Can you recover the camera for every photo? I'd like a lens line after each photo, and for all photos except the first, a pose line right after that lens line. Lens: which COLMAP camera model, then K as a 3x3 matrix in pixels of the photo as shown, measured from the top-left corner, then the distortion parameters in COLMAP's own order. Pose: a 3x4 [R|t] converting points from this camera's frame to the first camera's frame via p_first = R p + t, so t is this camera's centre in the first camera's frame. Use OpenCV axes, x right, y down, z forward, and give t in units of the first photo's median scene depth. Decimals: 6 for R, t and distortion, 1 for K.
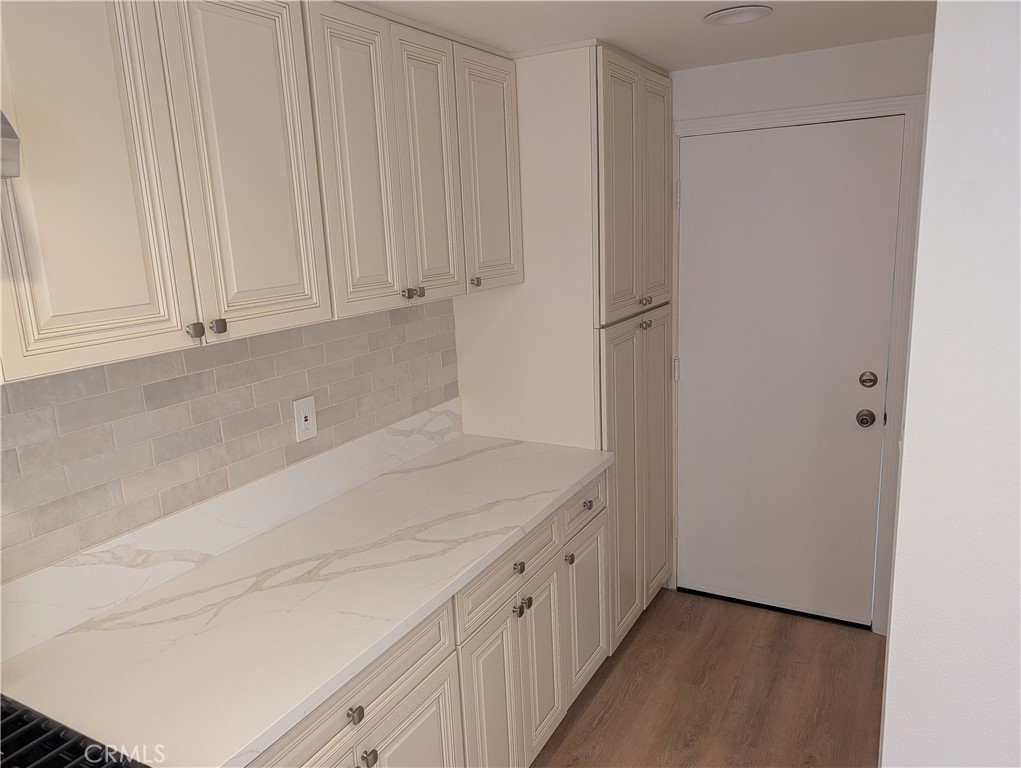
lens RADIAL K [[740.3, 0, 533.6], [0, 740.3, 392.3], [0, 0, 1]] dist [0.029593, -0.026543]
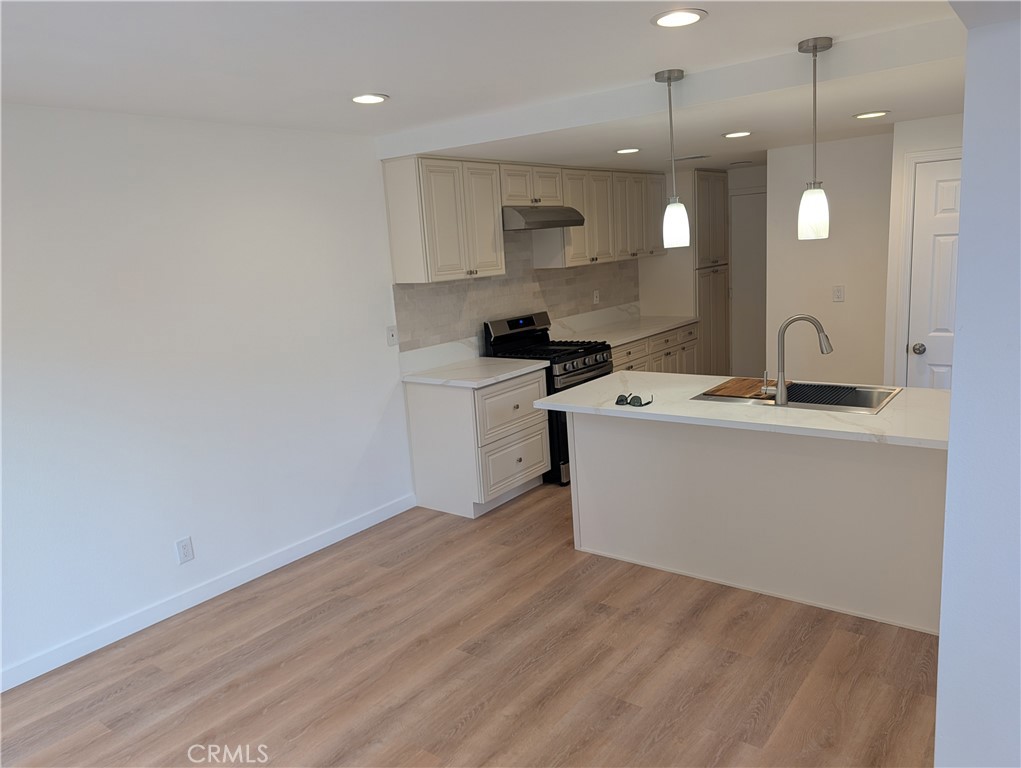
lens RADIAL K [[740.3, 0, 512.1], [0, 740.3, 381.2], [0, 0, 1]] dist [0.029593, -0.026543]
pose [[0.983986, 0.007806, -0.178077, -0.084409], [-0.013635, 0.999410, -0.031533, 0.415983], [0.177726, 0.033457, 0.983511, -1.780604]]
